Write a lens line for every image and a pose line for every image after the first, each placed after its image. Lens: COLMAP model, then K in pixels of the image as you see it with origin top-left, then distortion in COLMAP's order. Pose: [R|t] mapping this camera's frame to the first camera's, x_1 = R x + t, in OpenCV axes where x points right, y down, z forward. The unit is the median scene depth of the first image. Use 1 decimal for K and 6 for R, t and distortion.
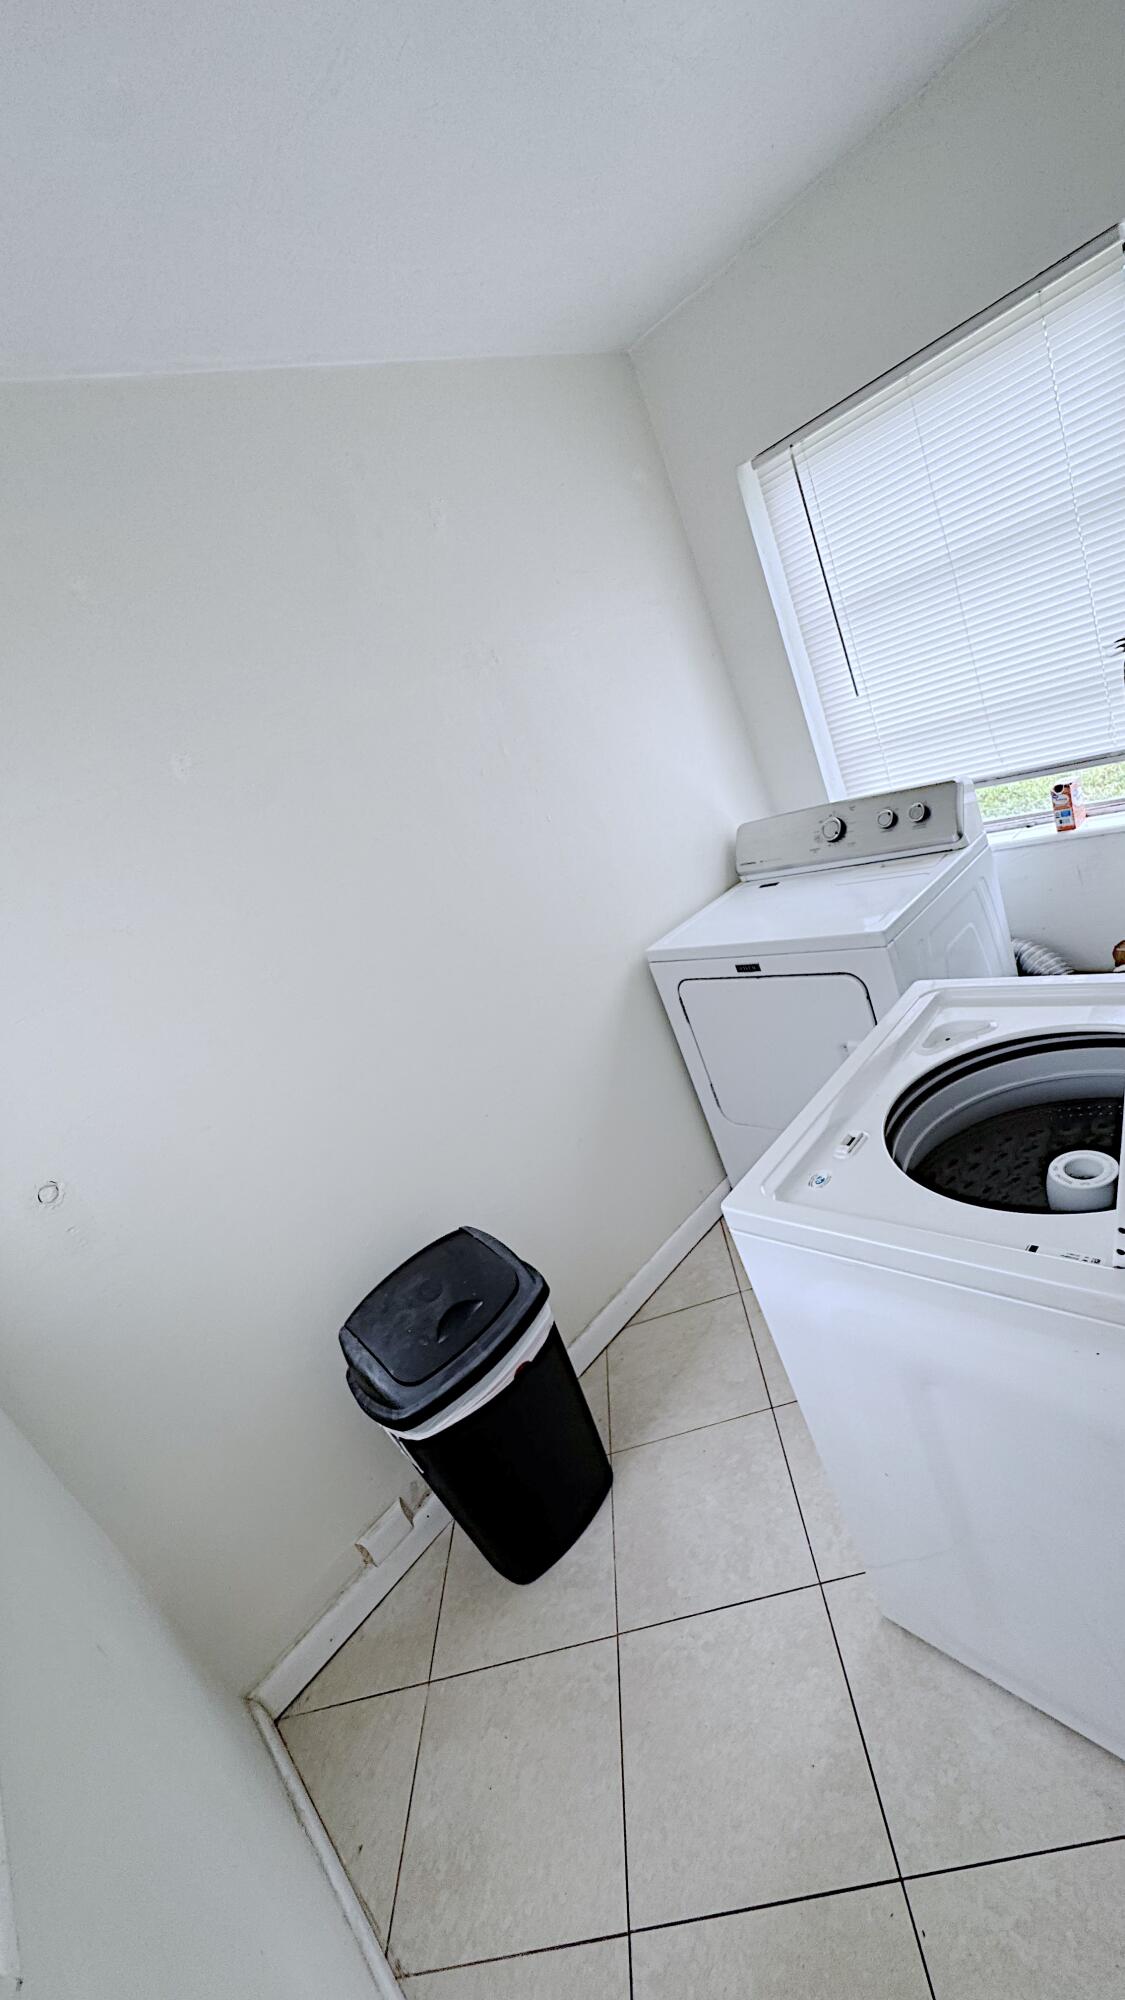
lens RADIAL K [[804.0, 0, 560.8], [0, 804.0, 1003.0], [0, 0, 1]] dist [-0.001370, -0.000047]
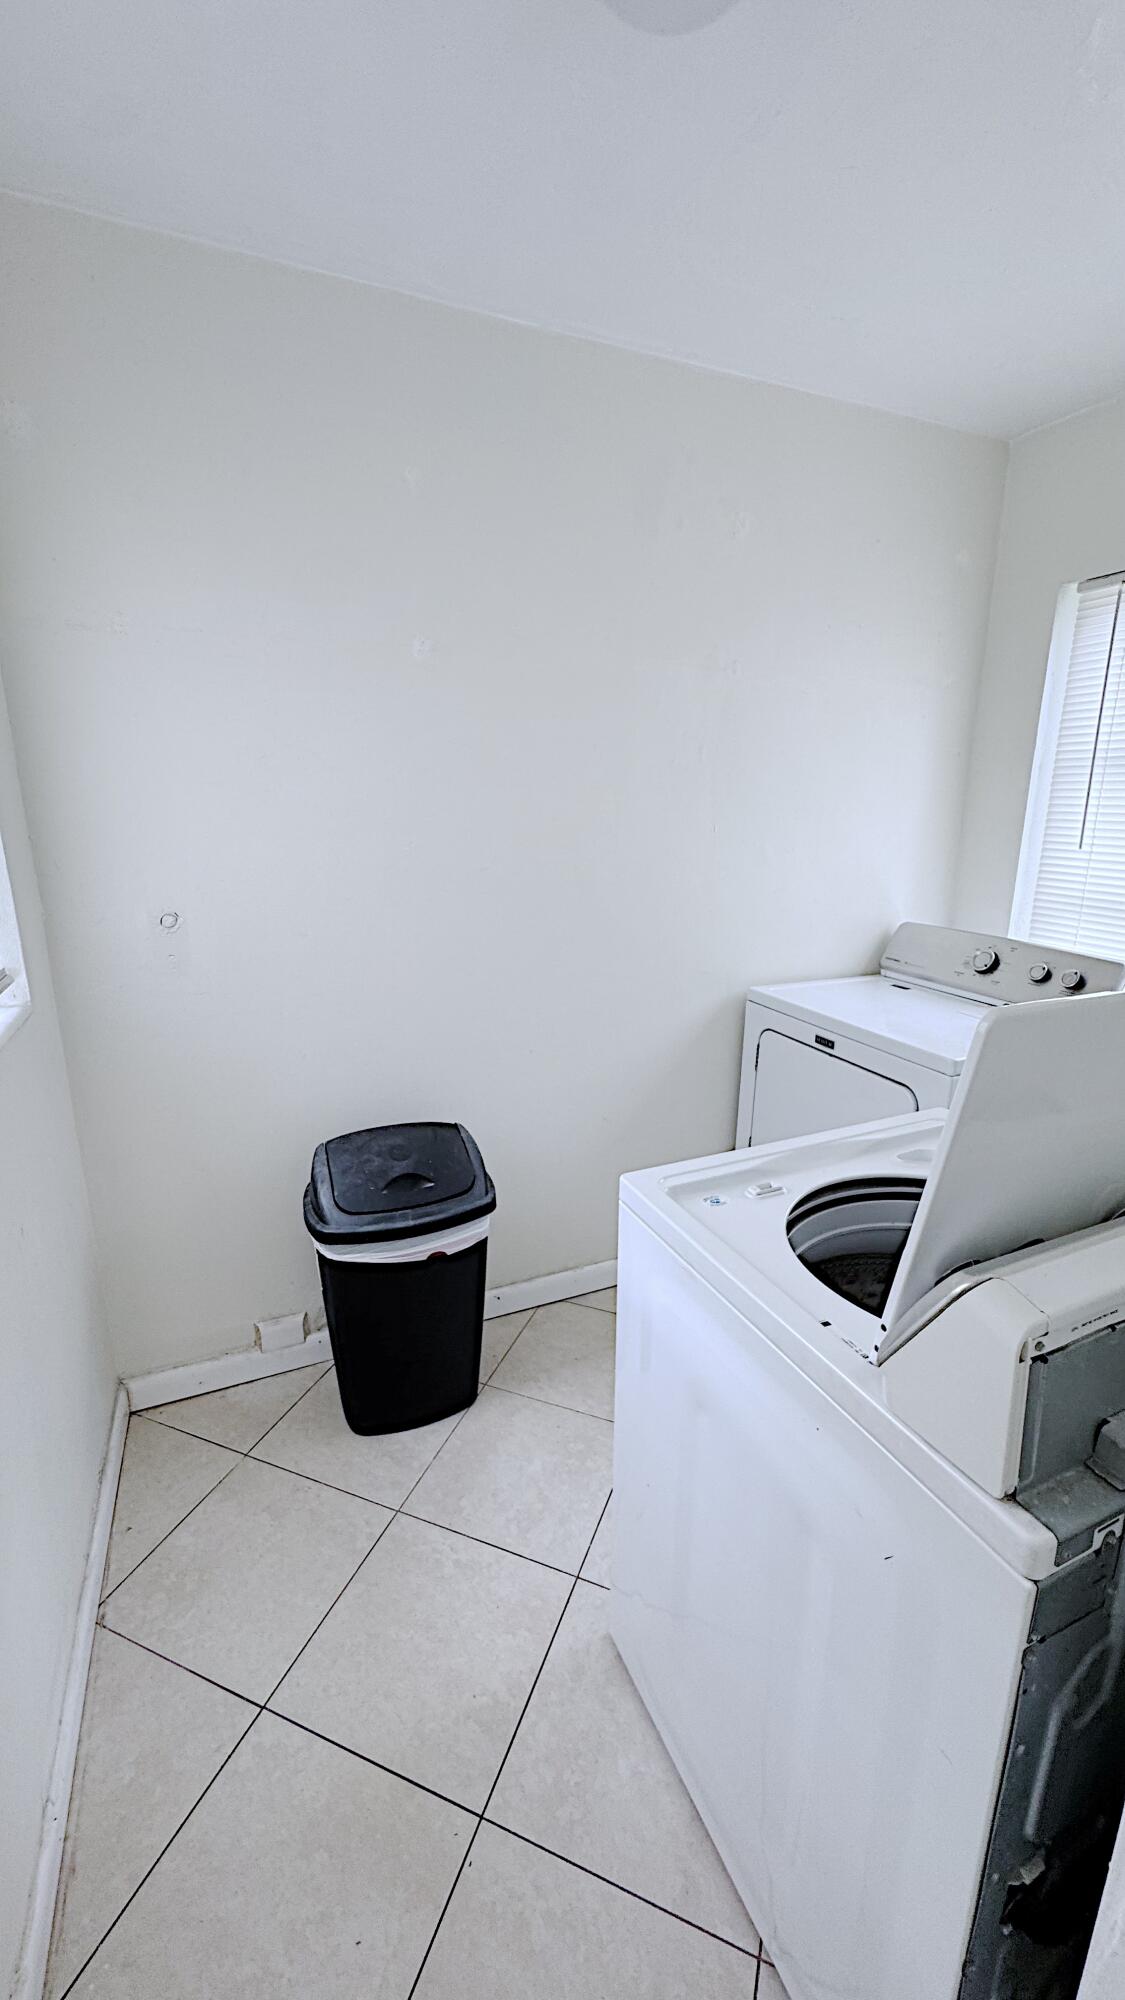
lens RADIAL K [[804.0, 0, 560.5], [0, 804.0, 999.7], [0, 0, 1]] dist [-0.001370, -0.000047]
pose [[0.868067, 0.447312, -0.215342, 0.176394], [-0.450441, 0.892032, 0.037171, 0.026036], [0.208719, 0.064732, 0.975831, -0.059604]]
